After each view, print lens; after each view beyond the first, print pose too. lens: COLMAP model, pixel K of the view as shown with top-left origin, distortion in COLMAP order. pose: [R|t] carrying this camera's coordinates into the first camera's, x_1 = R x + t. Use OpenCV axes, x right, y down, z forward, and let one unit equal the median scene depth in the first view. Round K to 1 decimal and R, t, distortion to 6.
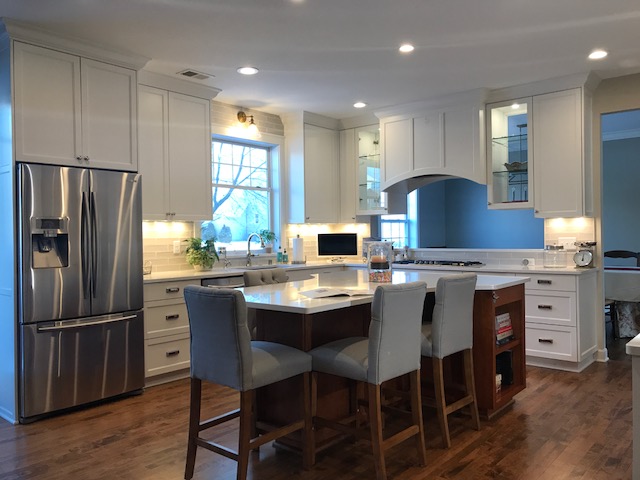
lens RADIAL K [[522.7, 0, 318.8], [0, 522.7, 237.8], [0, 0, 1]] dist [0.049006, -0.066563]
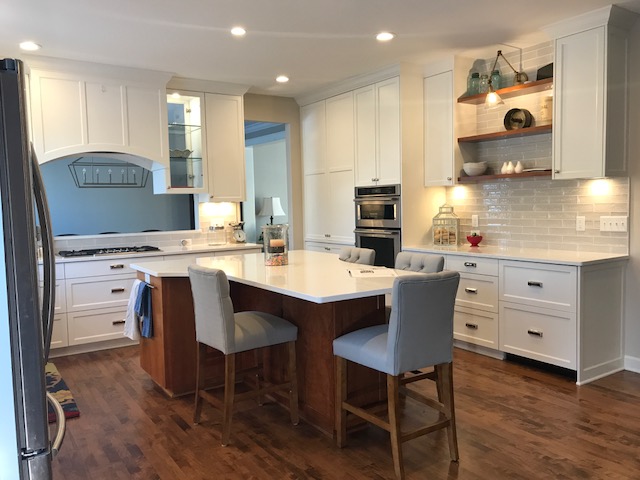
lens RADIAL K [[522.7, 0, 318.8], [0, 522.7, 237.8], [0, 0, 1]] dist [0.049006, -0.066563]
pose [[0.281394, -0.056665, 0.957918, -0.577185], [0.022607, 0.998369, 0.052417, -0.014609], [-0.959326, 0.006906, 0.282216, 0.433392]]
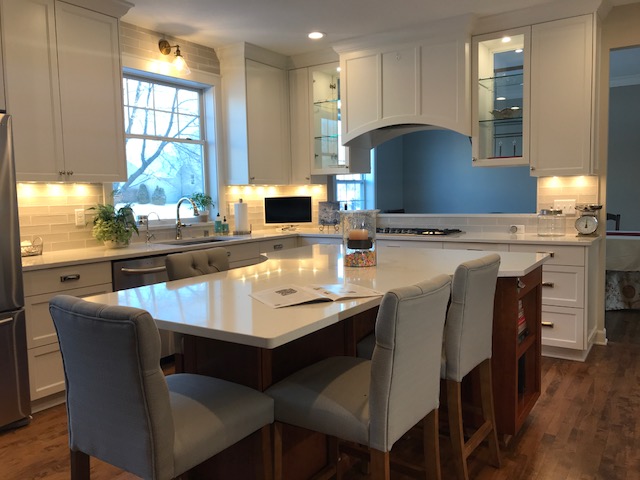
lens RADIAL K [[525.9, 0, 317.7], [0, 525.9, 236.5], [0, 0, 1]] dist [0.022050, -0.017730]
pose [[0.993606, -0.016685, 0.111666, -0.014762], [0.008604, 0.997334, 0.072460, -0.006472], [-0.112578, -0.071036, 0.991100, 0.198293]]
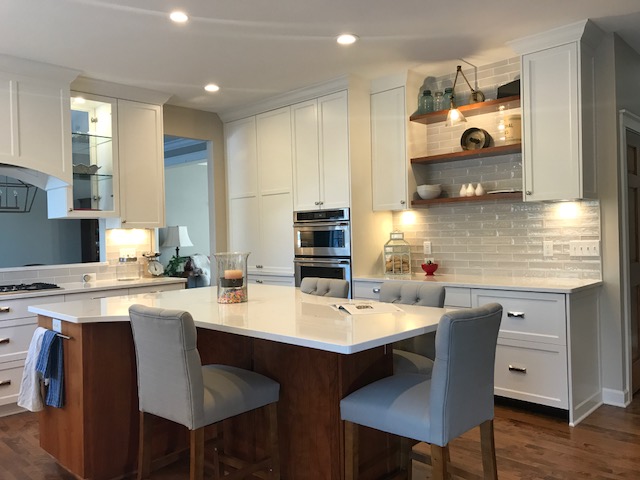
lens RADIAL K [[525.9, 0, 317.7], [0, 525.9, 236.5], [0, 0, 1]] dist [0.022050, -0.017730]
pose [[0.072165, 0.006057, 0.997374, -0.476877], [0.027930, 0.999577, -0.008091, -0.005811], [-0.997002, 0.028440, 0.071965, 0.553850]]
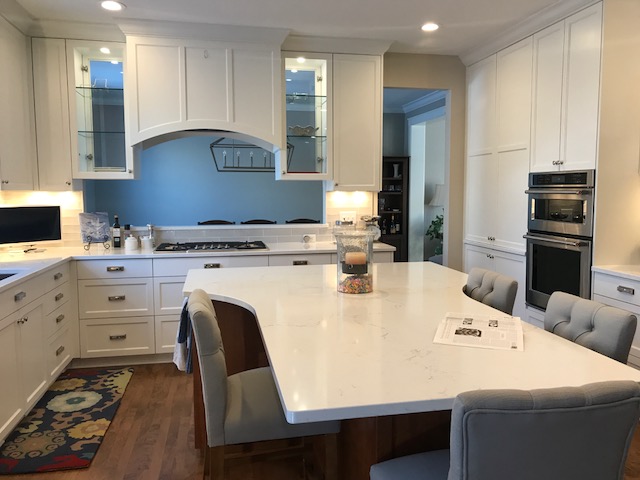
lens RADIAL K [[526.0, 0, 329.8], [0, 526.0, 237.4], [0, 0, 1]] dist [0.015771, -0.004511]
pose [[0.613444, -0.058807, 0.787546, -0.300709], [-0.002902, 0.997049, 0.076711, -0.026292], [-0.789733, -0.049343, 0.611463, 0.420925]]
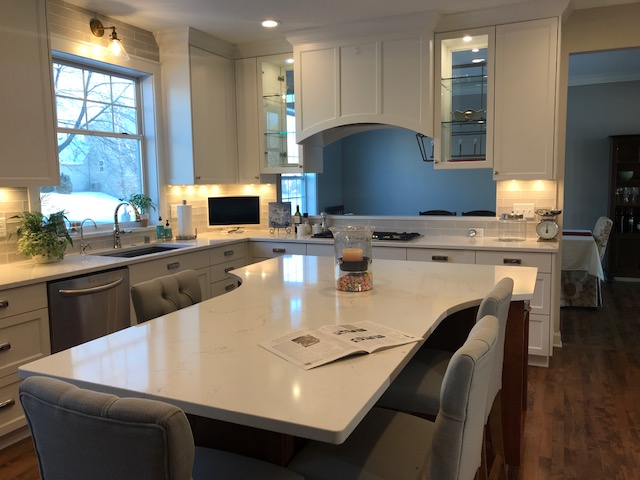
lens RADIAL K [[525.9, 0, 317.7], [0, 525.9, 236.5], [0, 0, 1]] dist [0.022050, -0.017730]
pose [[0.963371, -0.030068, 0.266480, -0.067771], [0.004214, 0.995269, 0.097063, -0.030672], [-0.268137, -0.092385, 0.958941, 0.268700]]
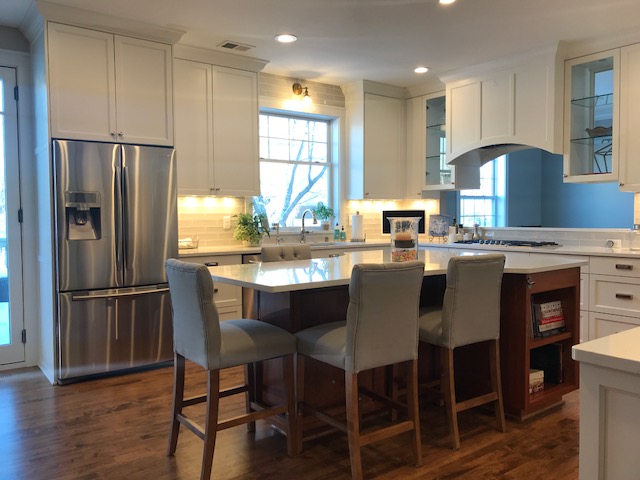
lens RADIAL K [[525.9, 0, 317.7], [0, 525.9, 236.5], [0, 0, 1]] dist [0.022050, -0.017730]
pose [[0.975850, 0.015243, -0.217908, 0.115876], [-0.007043, 0.999239, 0.038358, 0.004852], [0.218327, -0.035897, 0.975215, 0.052648]]
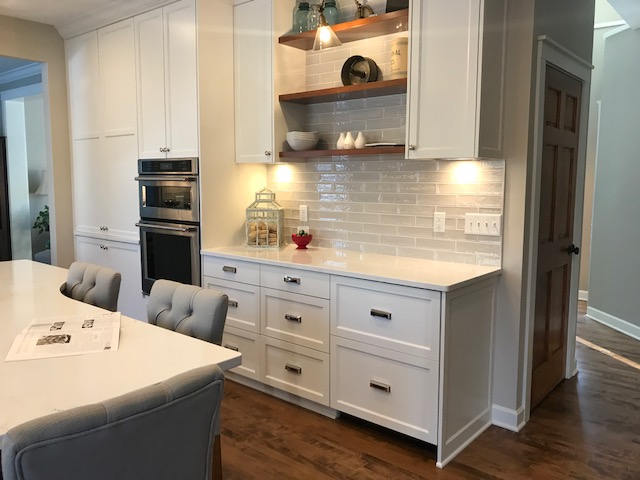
lens RADIAL K [[525.9, 0, 317.7], [0, 525.9, 236.5], [0, 0, 1]] dist [0.022050, -0.017730]
pose [[-0.000005, -0.094898, 0.995487, -0.268967], [-0.001793, 0.995485, 0.094898, -0.024302], [-0.999998, -0.001784, -0.000175, 0.410432]]
